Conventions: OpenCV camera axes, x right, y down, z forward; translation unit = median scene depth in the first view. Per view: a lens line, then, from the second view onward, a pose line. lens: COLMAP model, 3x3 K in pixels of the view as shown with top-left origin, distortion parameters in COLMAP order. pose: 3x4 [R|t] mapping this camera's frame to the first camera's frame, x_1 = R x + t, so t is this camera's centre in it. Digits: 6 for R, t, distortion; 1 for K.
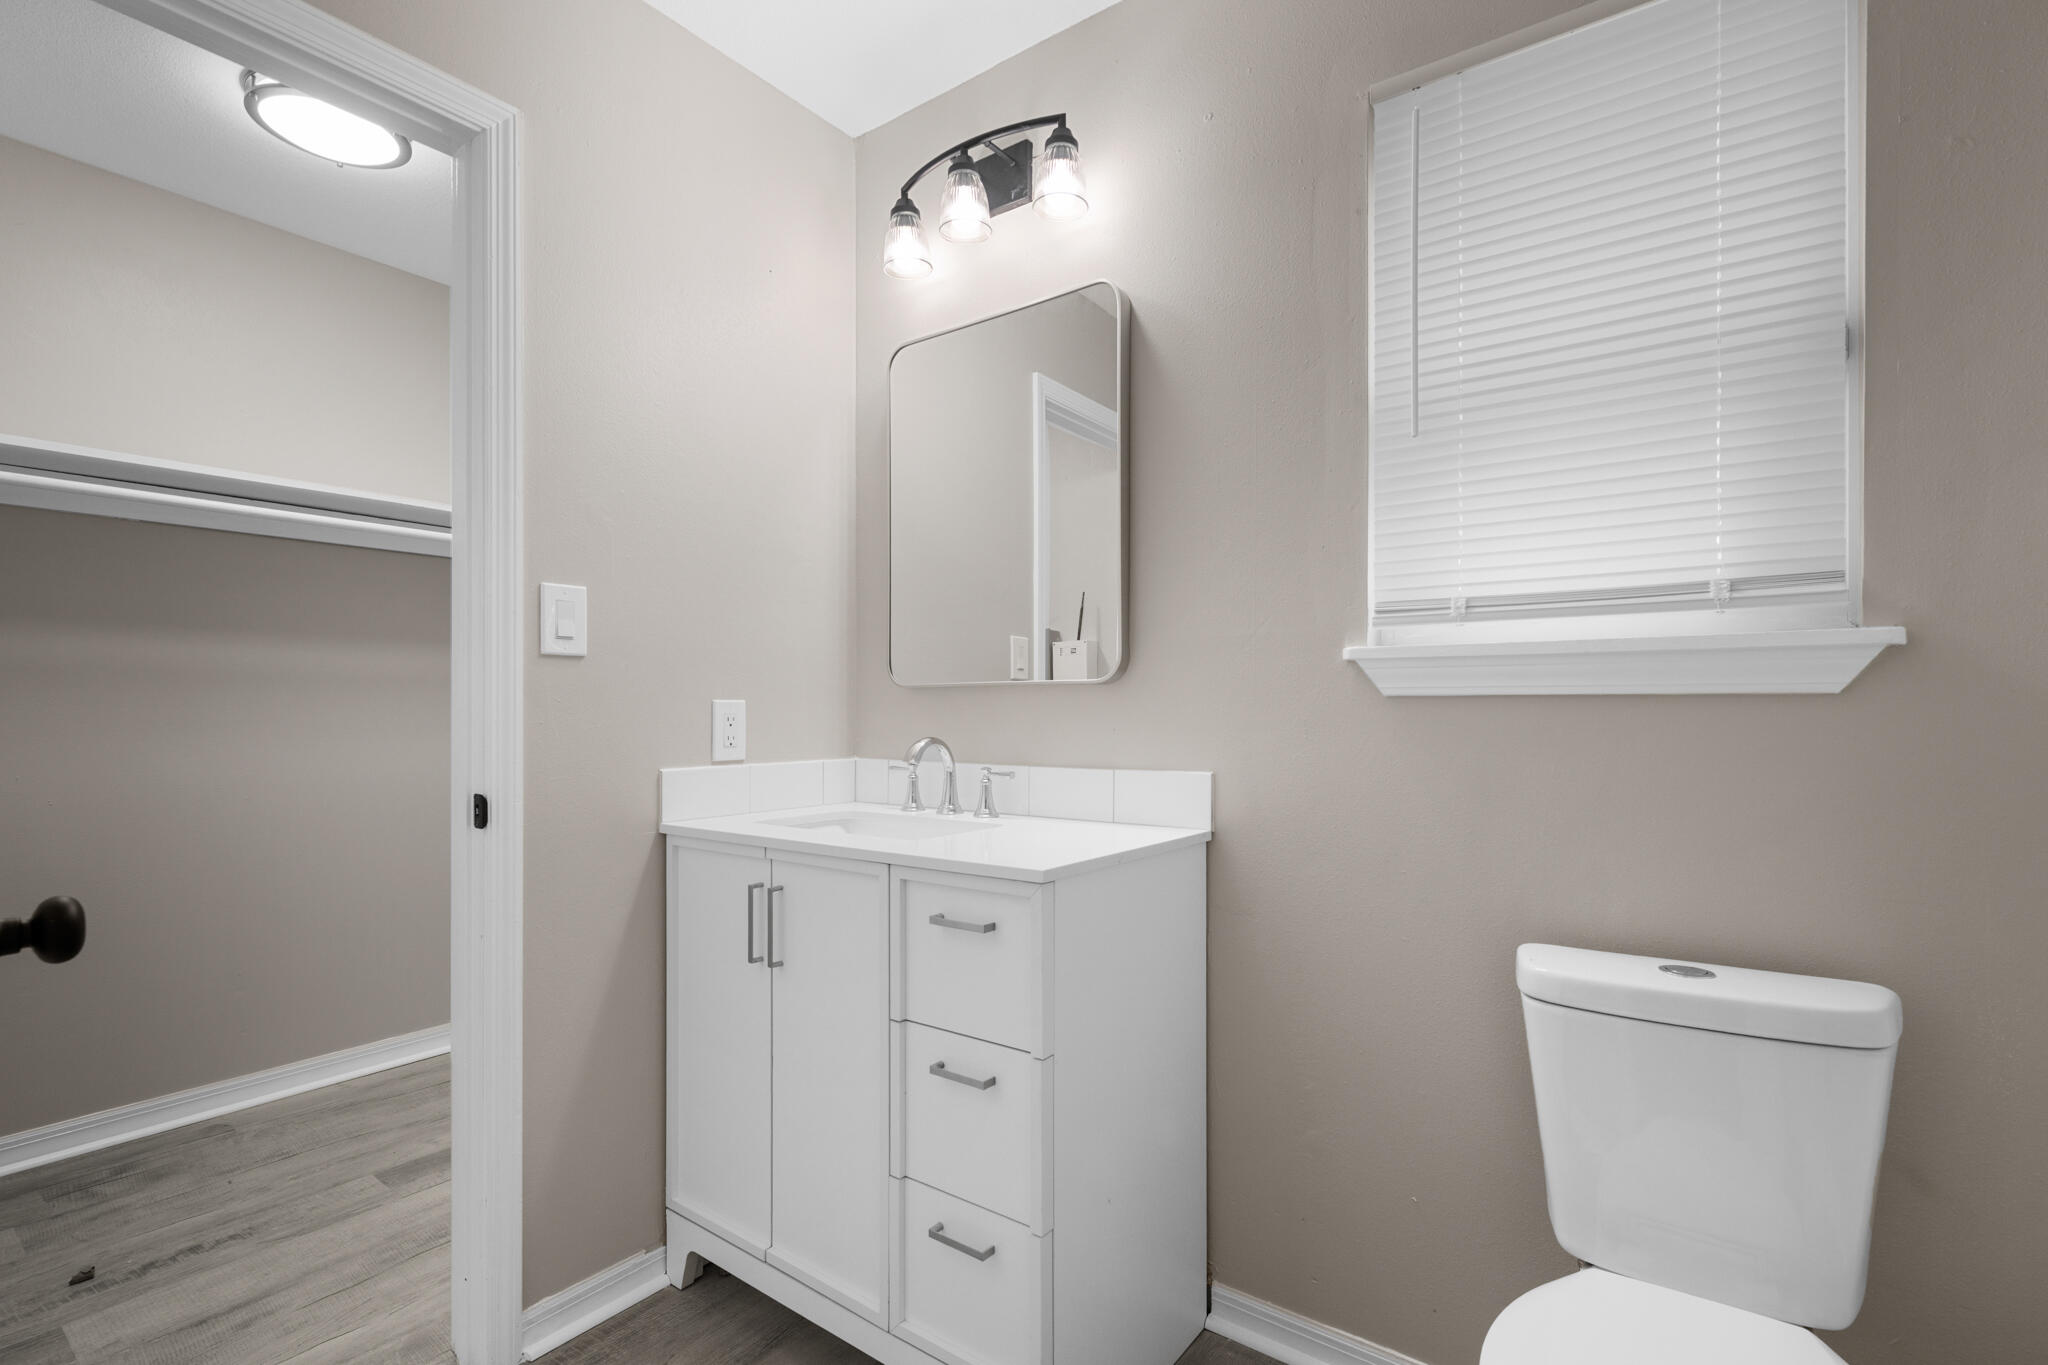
lens RADIAL K [[928.6, 0, 1031.4], [0, 928.6, 711.7], [0, 0, 1]] dist [0.000166, -0.000053]
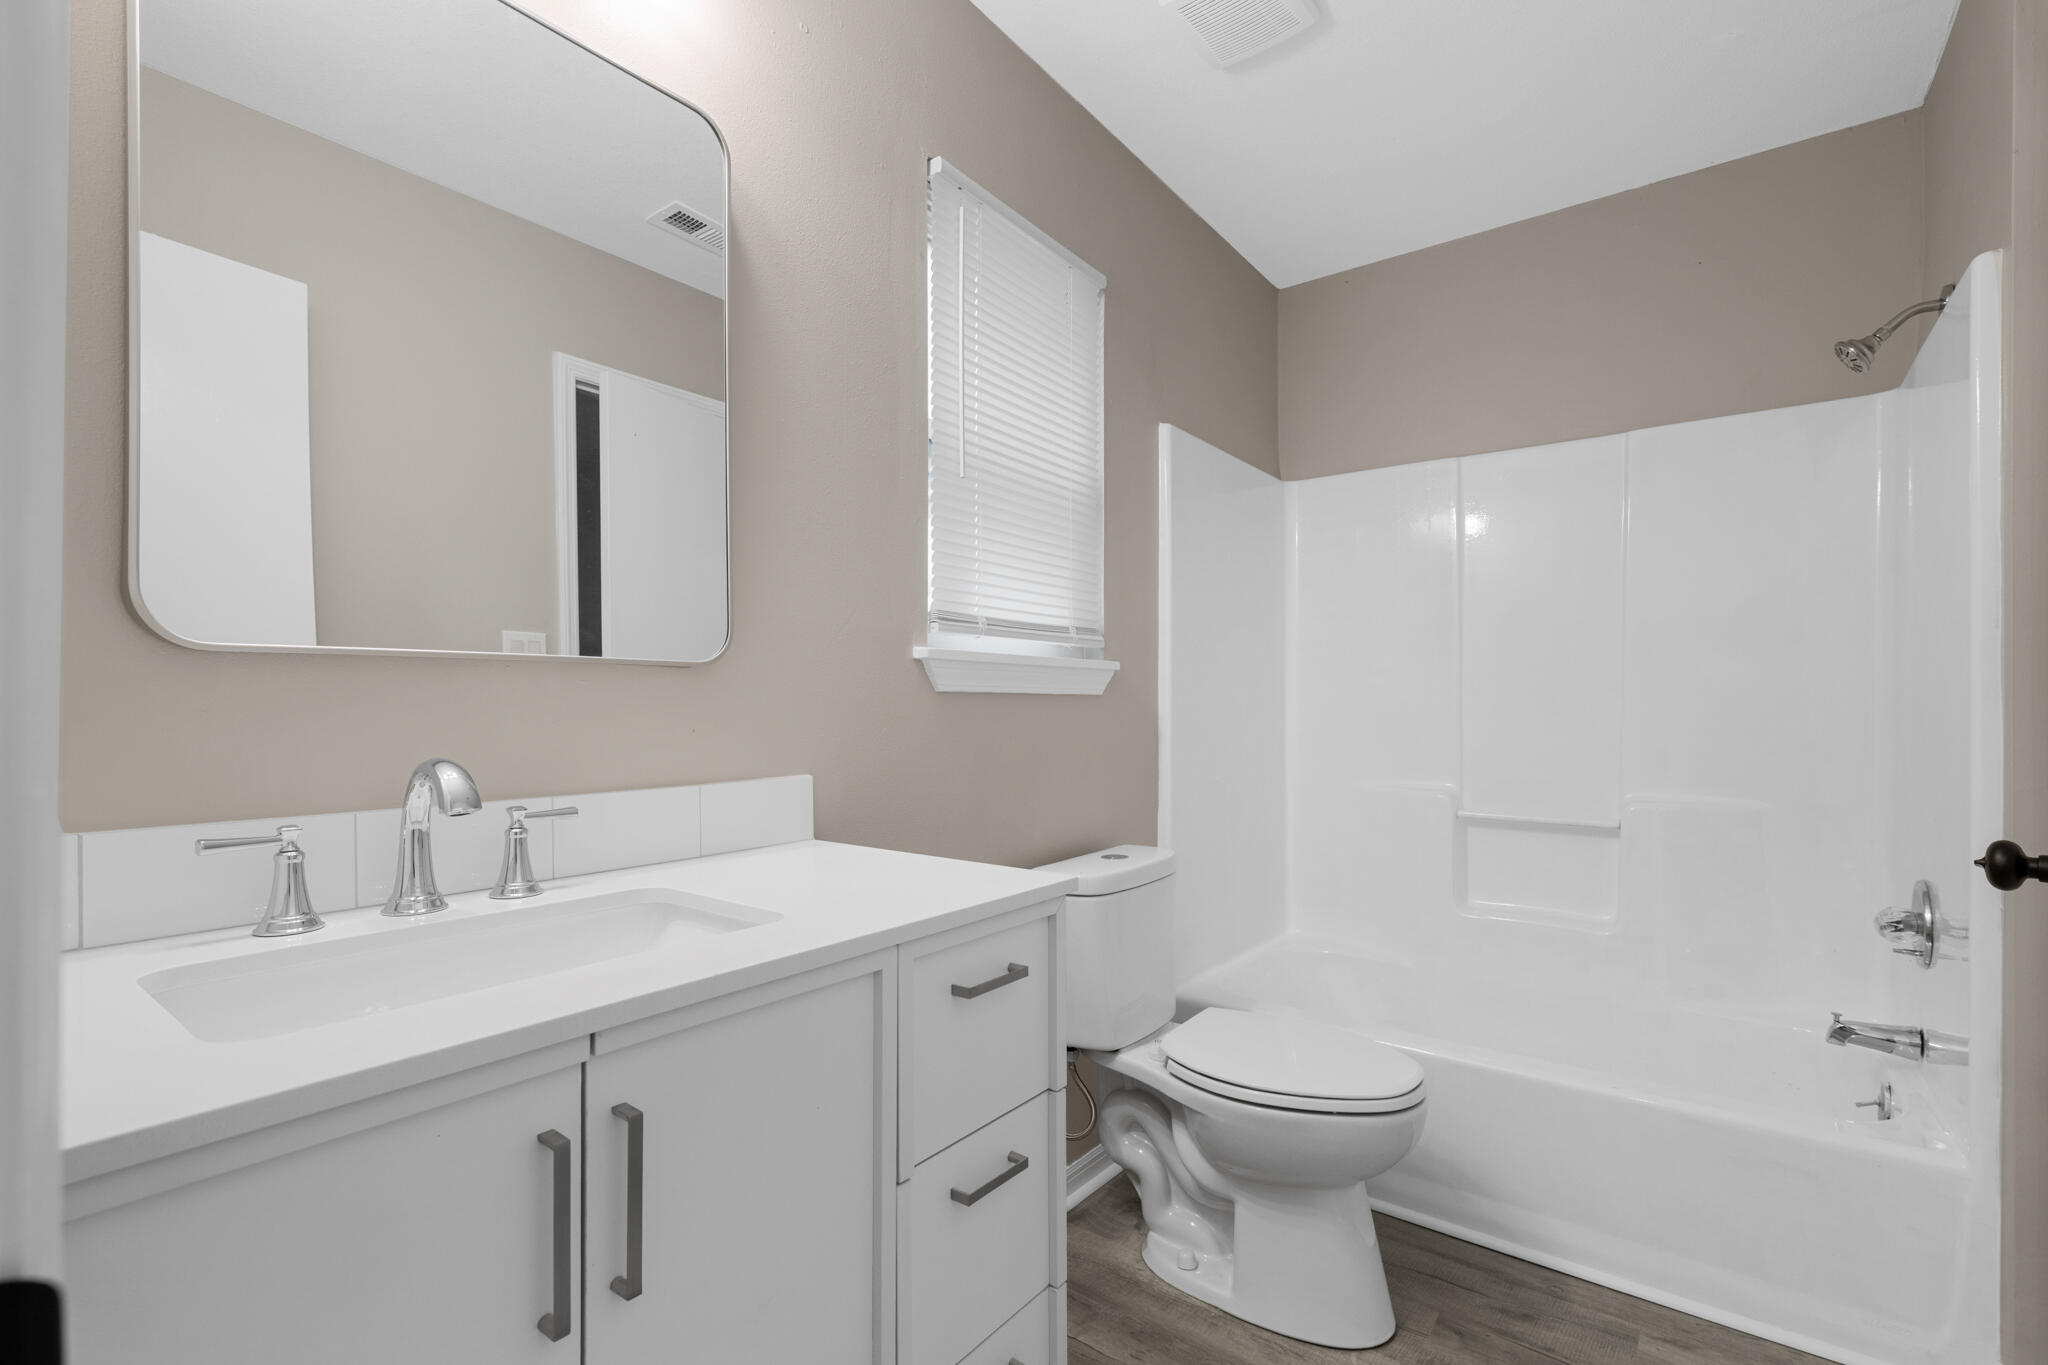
lens RADIAL K [[905.0, 0, 1020.2], [0, 905.0, 712.7], [0, 0, 1]] dist [0.000651, 0.000024]
pose [[0.024986, -0.008956, 0.999648, -0.735899], [0.001539, 0.999959, 0.008920, -0.000784], [-0.999687, 0.001315, 0.024999, 0.861735]]
